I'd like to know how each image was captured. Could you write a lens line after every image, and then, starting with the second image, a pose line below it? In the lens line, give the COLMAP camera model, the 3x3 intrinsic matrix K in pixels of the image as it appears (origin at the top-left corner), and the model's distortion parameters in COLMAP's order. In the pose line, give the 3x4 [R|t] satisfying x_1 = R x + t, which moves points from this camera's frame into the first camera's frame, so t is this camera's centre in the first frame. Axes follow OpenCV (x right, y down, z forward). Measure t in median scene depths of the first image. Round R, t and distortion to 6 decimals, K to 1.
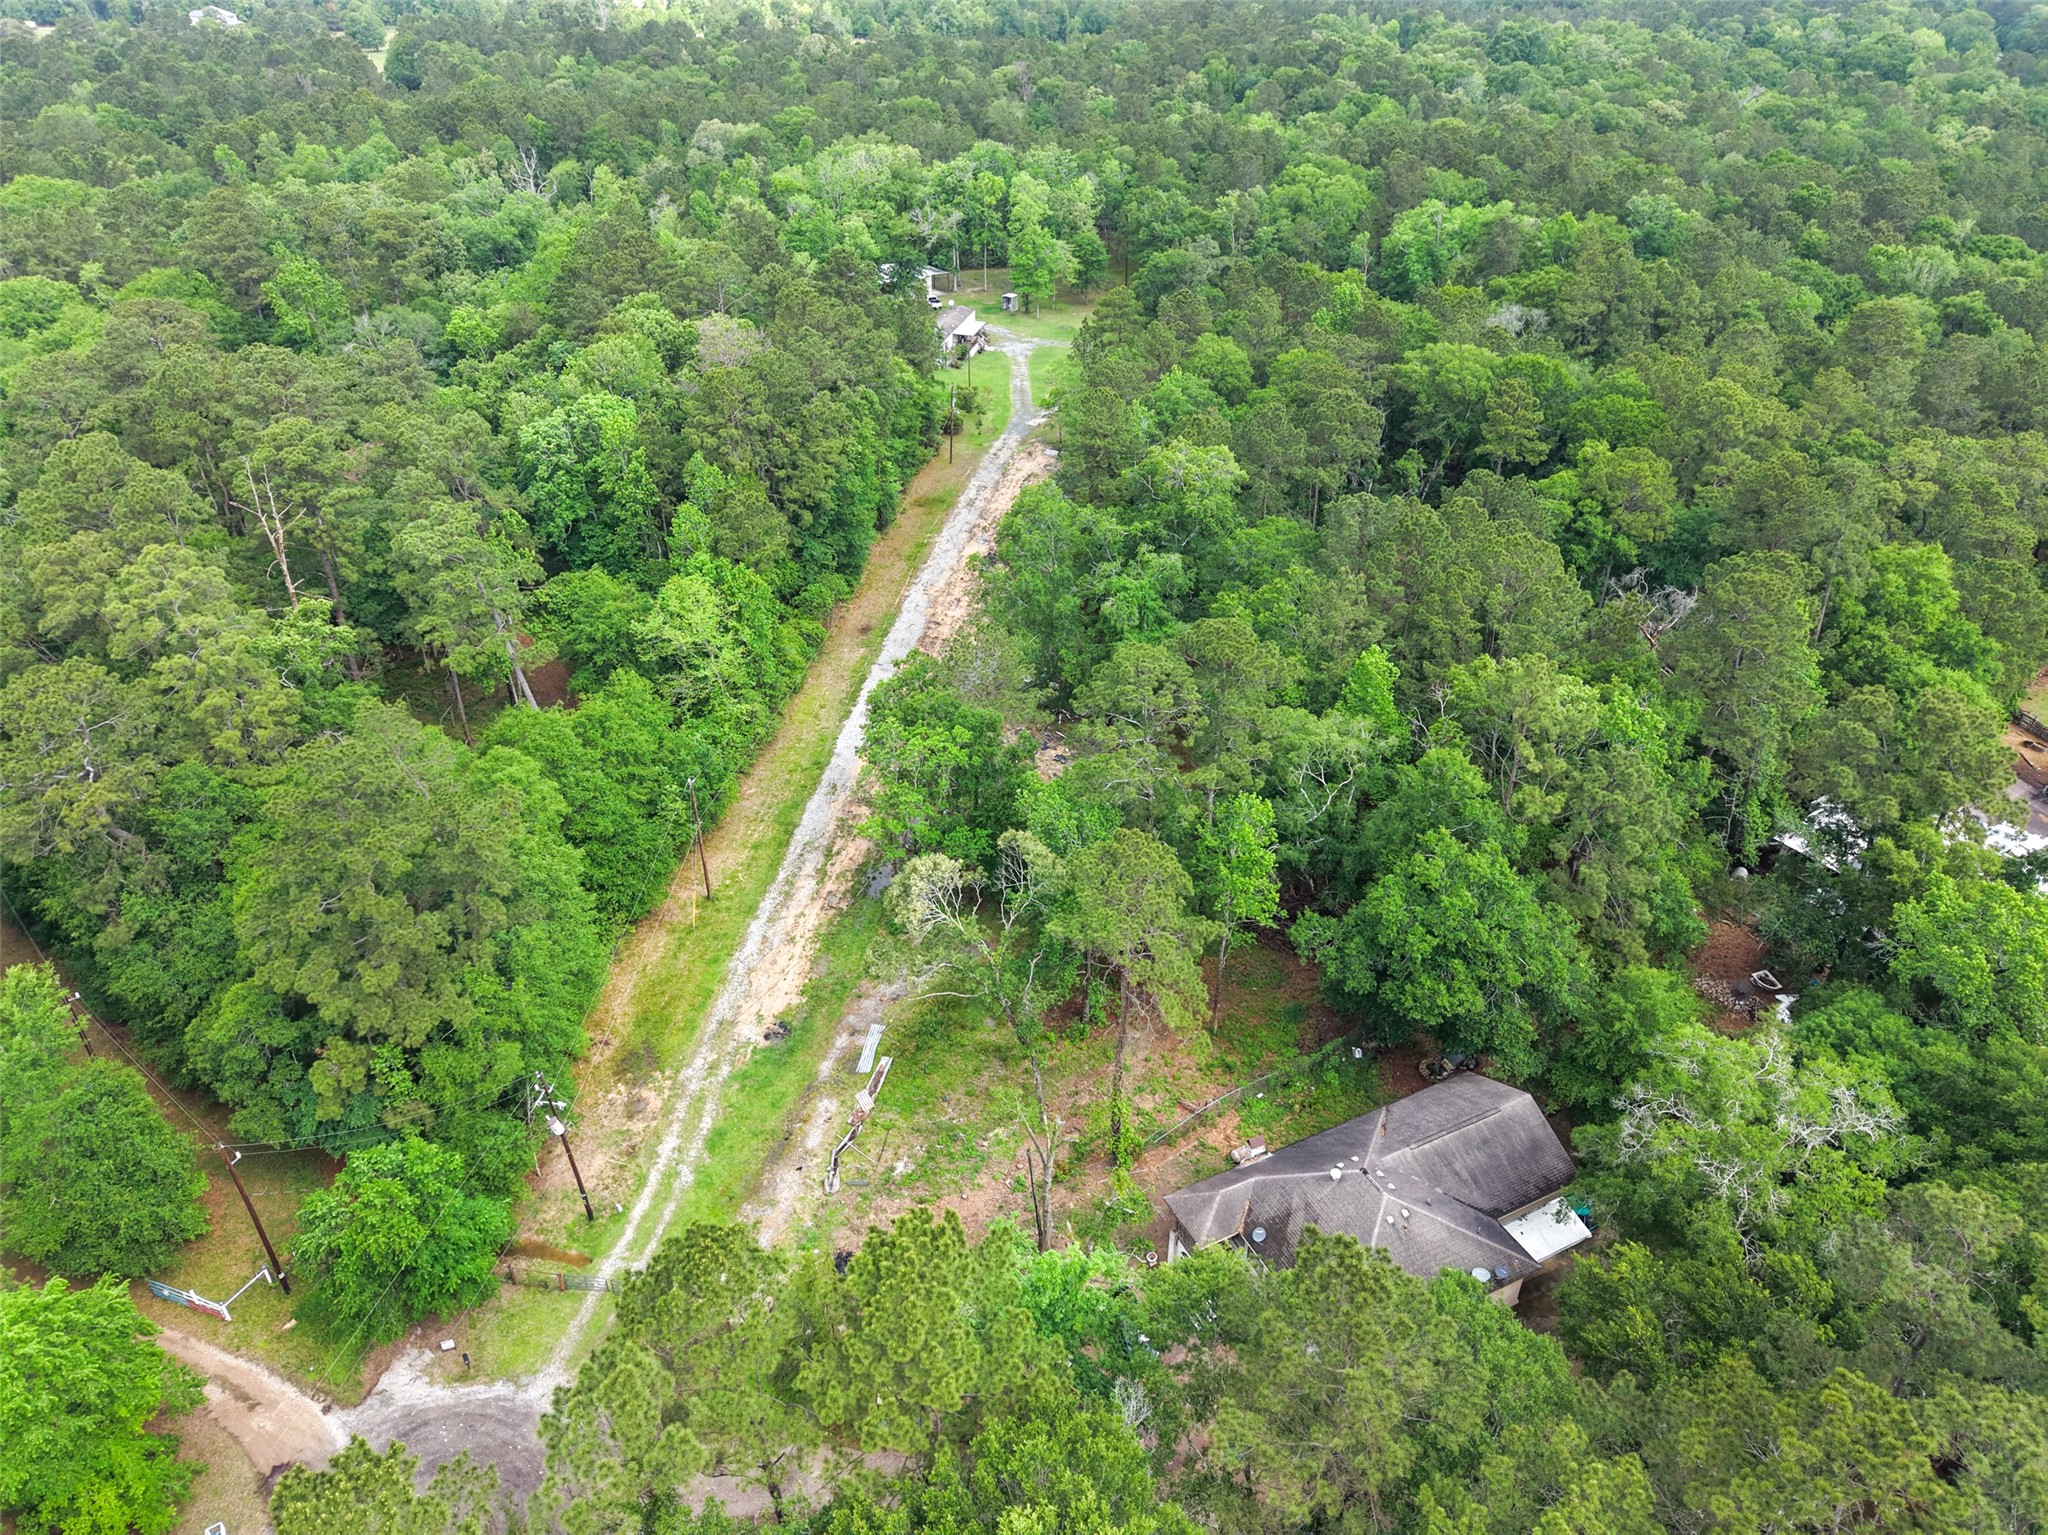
lens RADIAL K [[1379.5, 0, 1021.9], [0, 1379.5, 779.6], [0, 0, 1]] dist [0.018362, -0.017916]
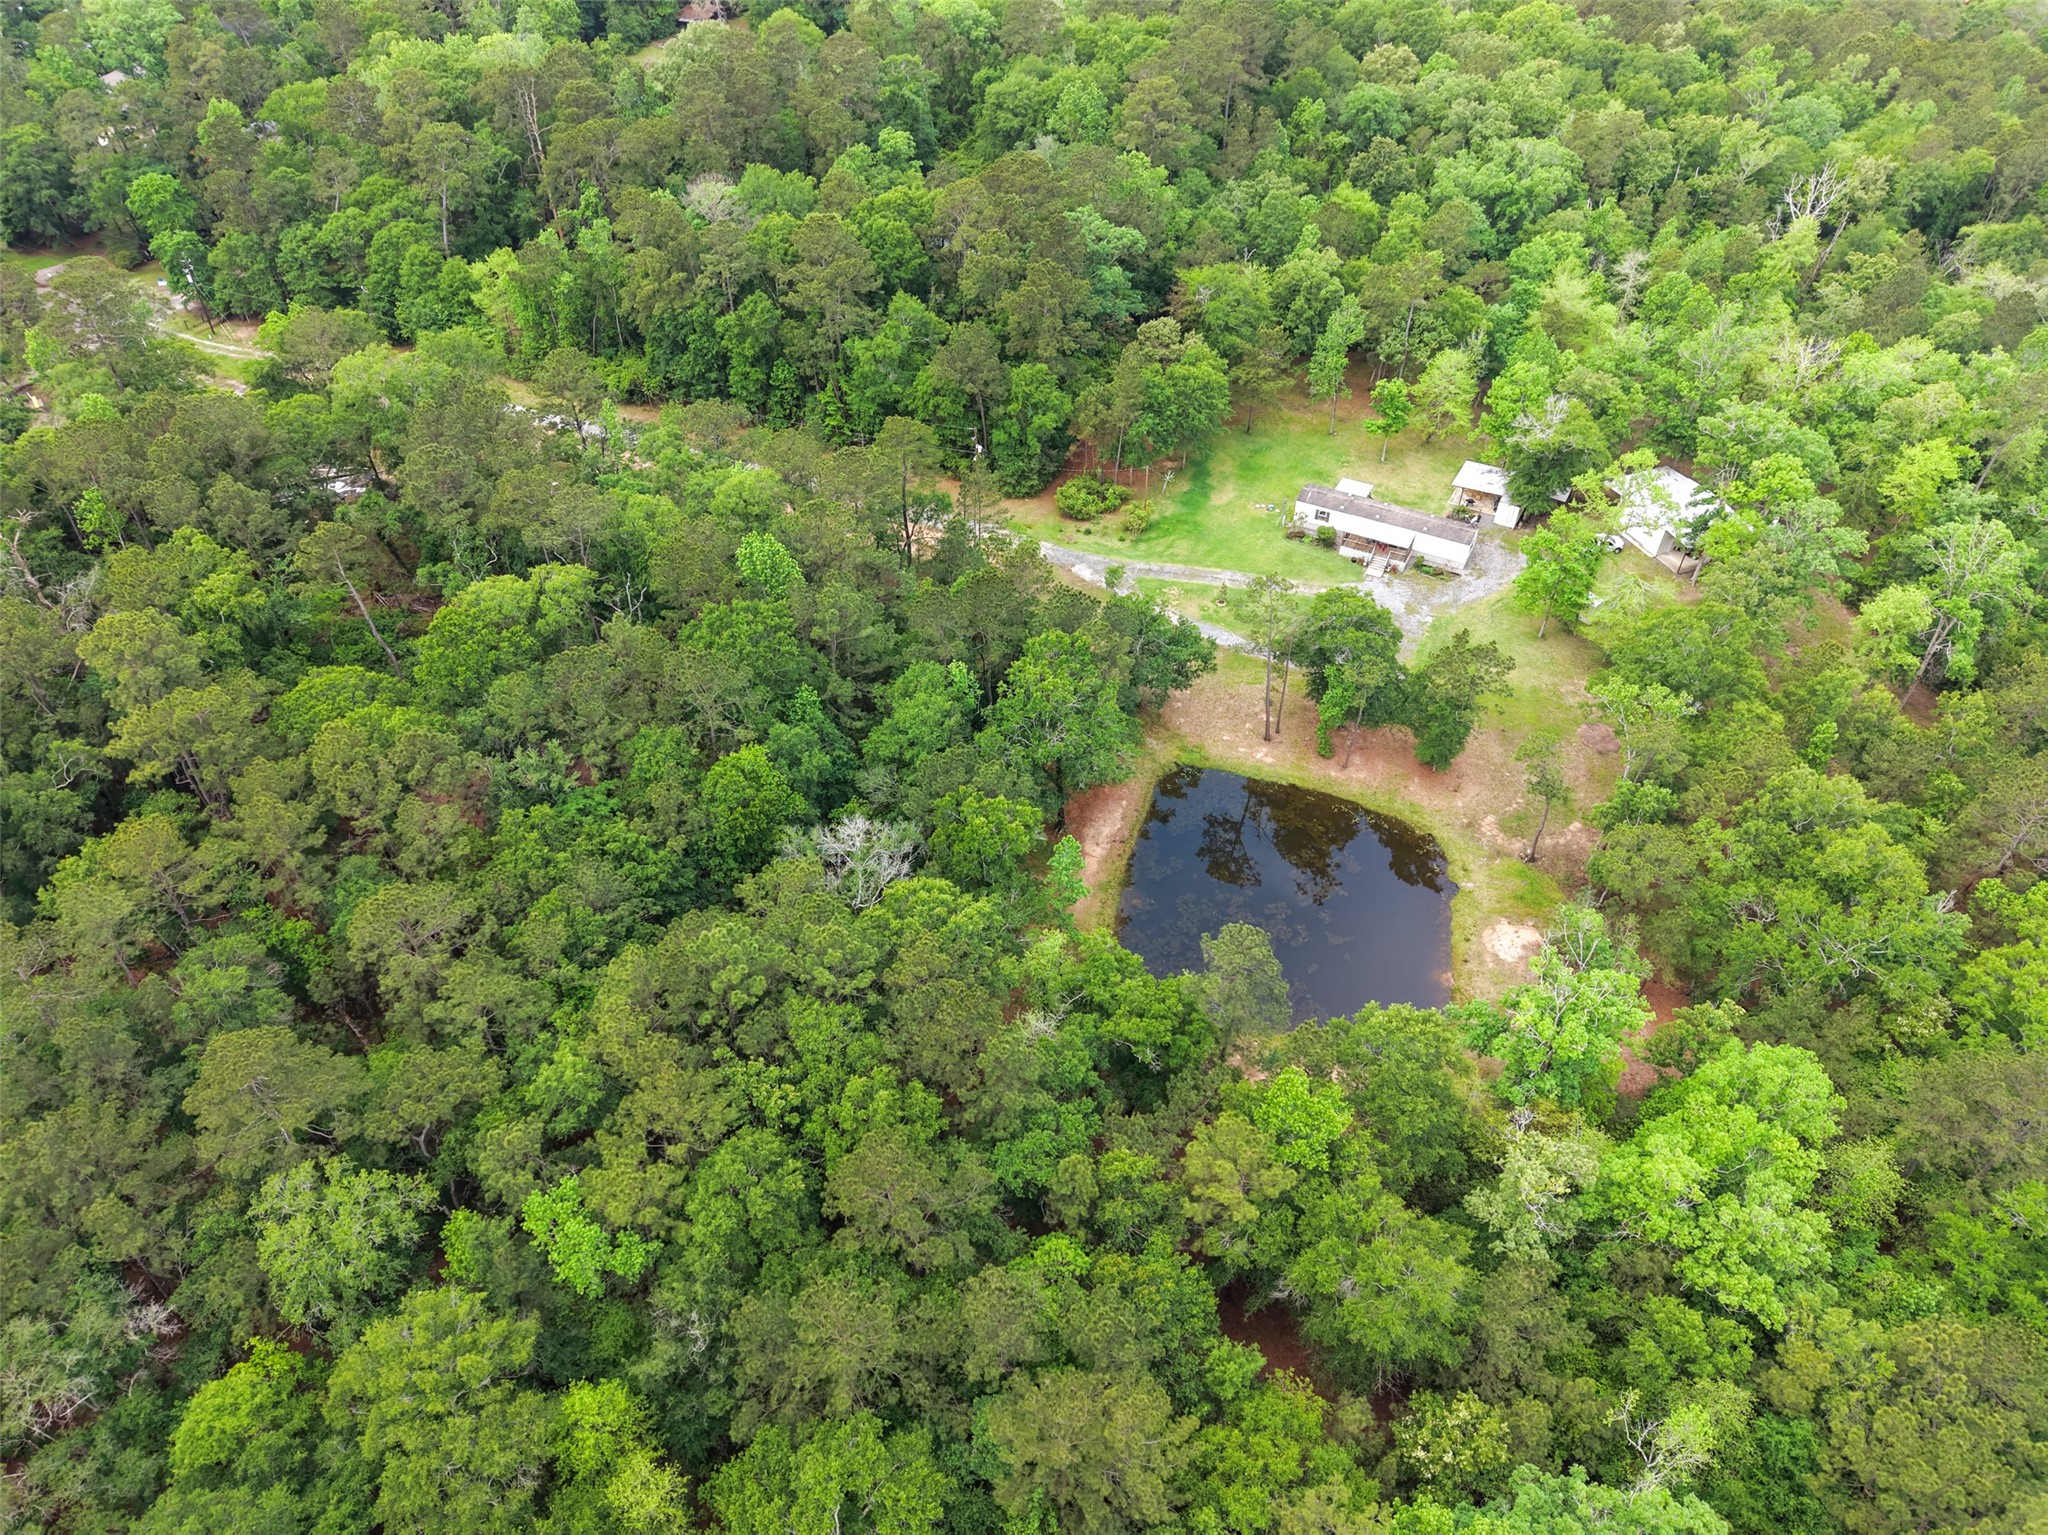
lens RADIAL K [[1379.5, 0, 1027.3], [0, 1379.5, 774.6], [0, 0, 1]] dist [0.018362, -0.017916]
pose [[-0.244476, 0.663895, -0.706736, 0.785625], [-0.536087, 0.514791, 0.669030, -0.838166], [0.807987, 0.542434, 0.230051, 0.970220]]
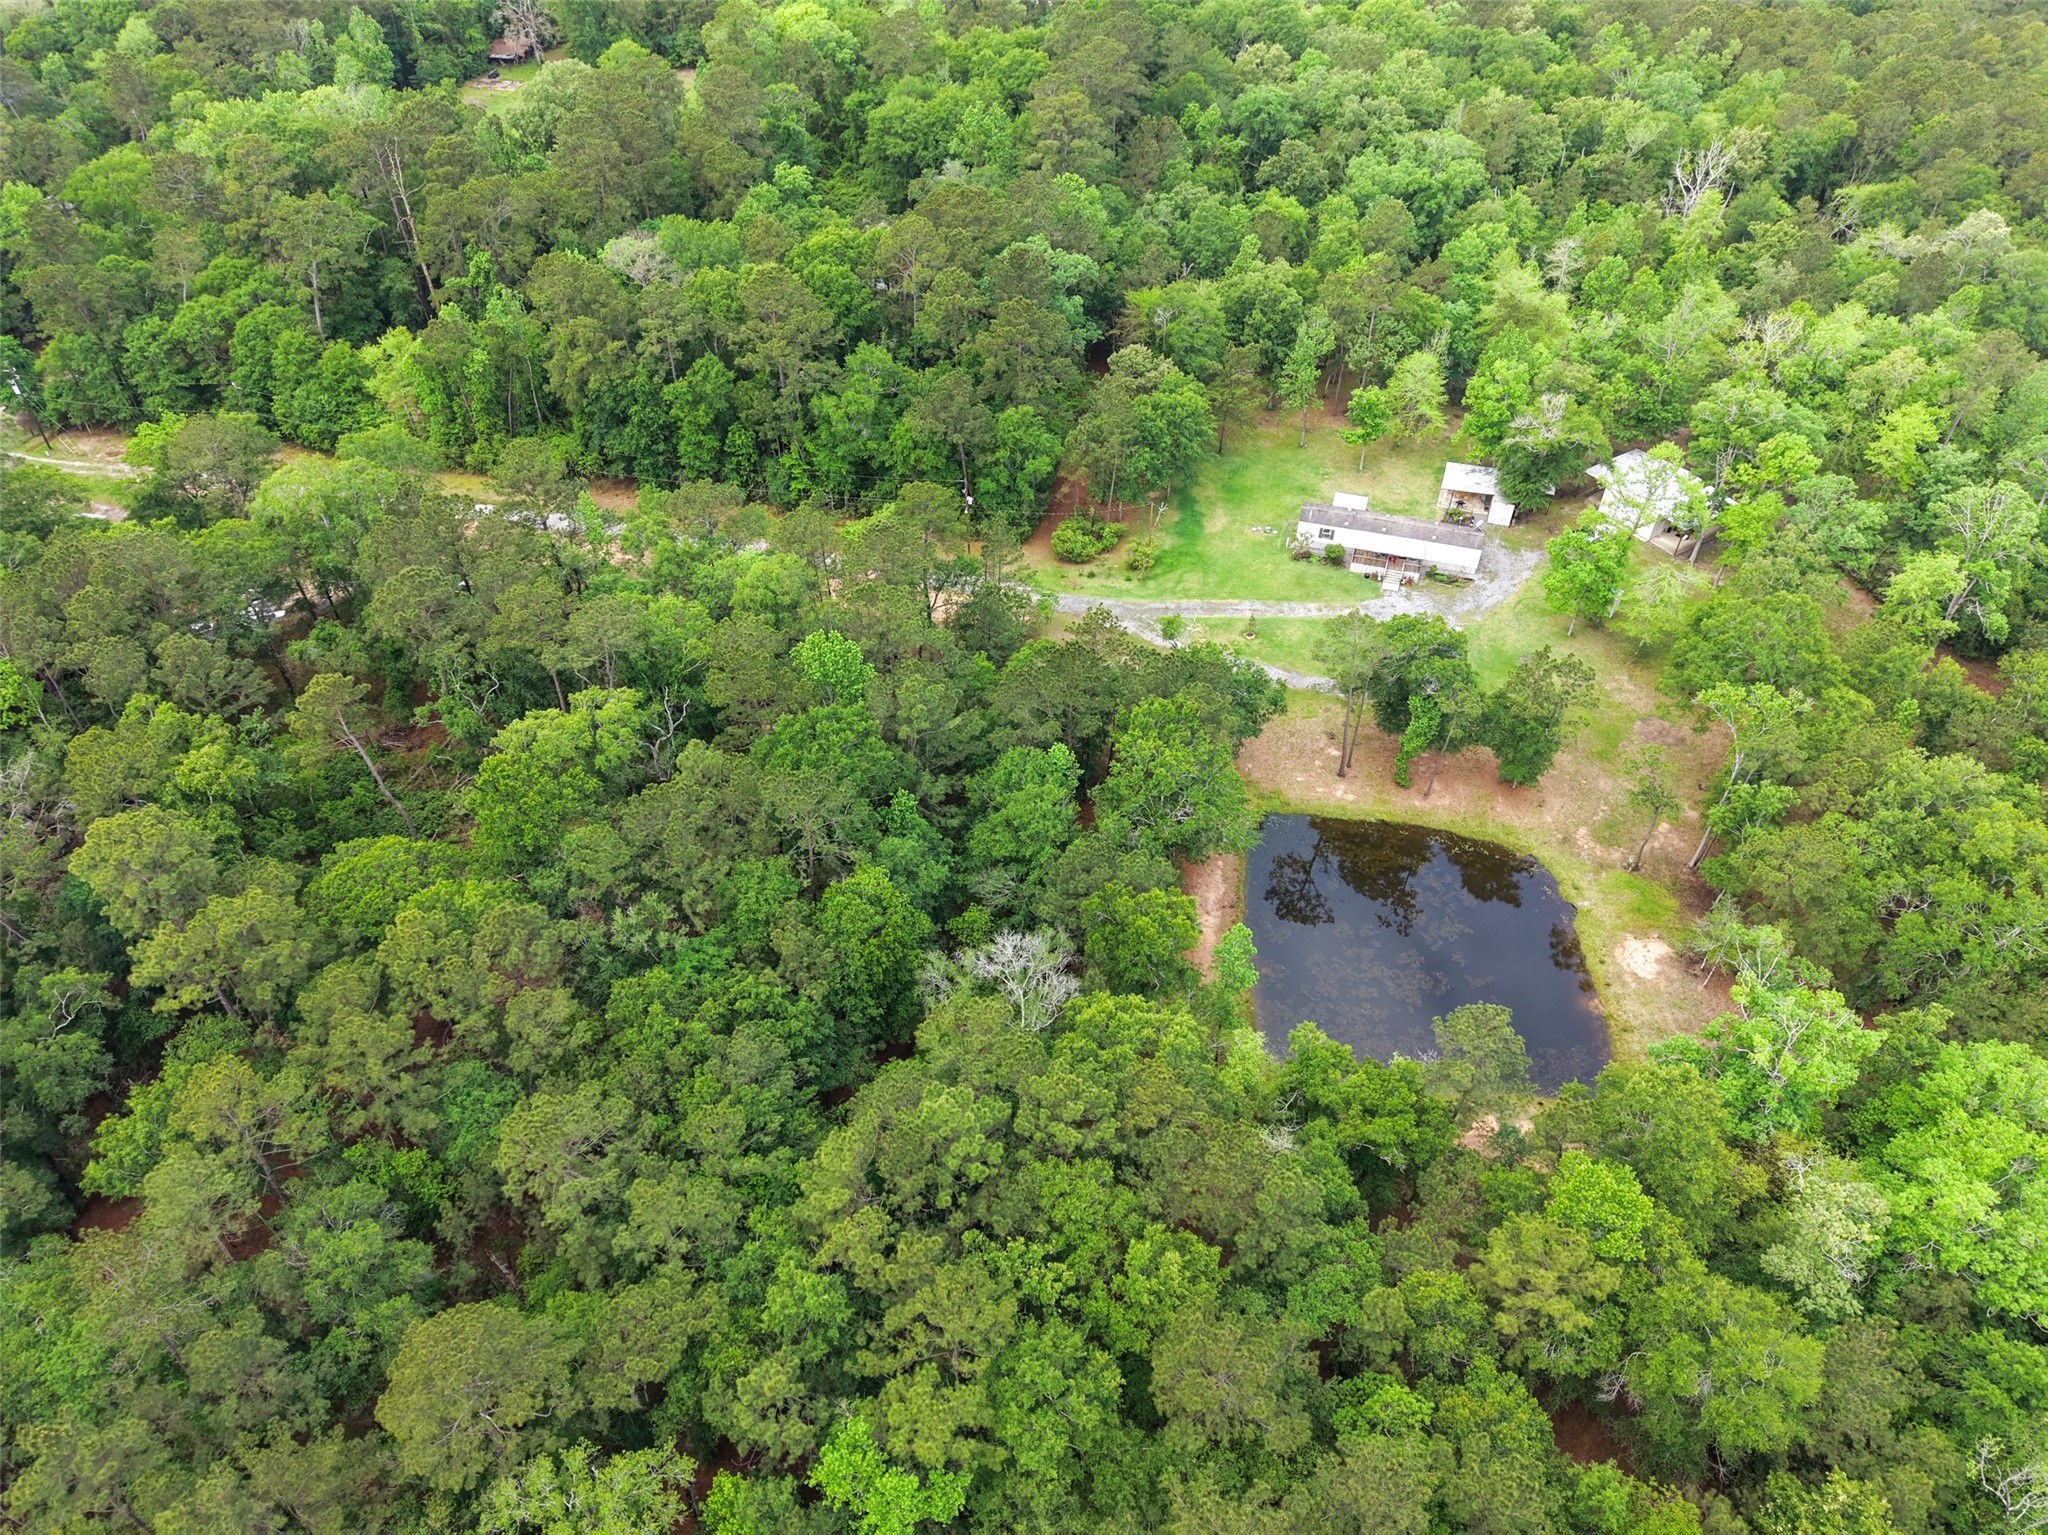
lens RADIAL K [[1379.5, 0, 1029.7], [0, 1379.5, 771.9], [0, 0, 1]] dist [0.018362, -0.017916]
pose [[-0.064250, 0.683972, -0.726674, 0.745210], [-0.550554, 0.583040, 0.597457, -0.753894], [0.832323, 0.438460, 0.339103, 0.841420]]
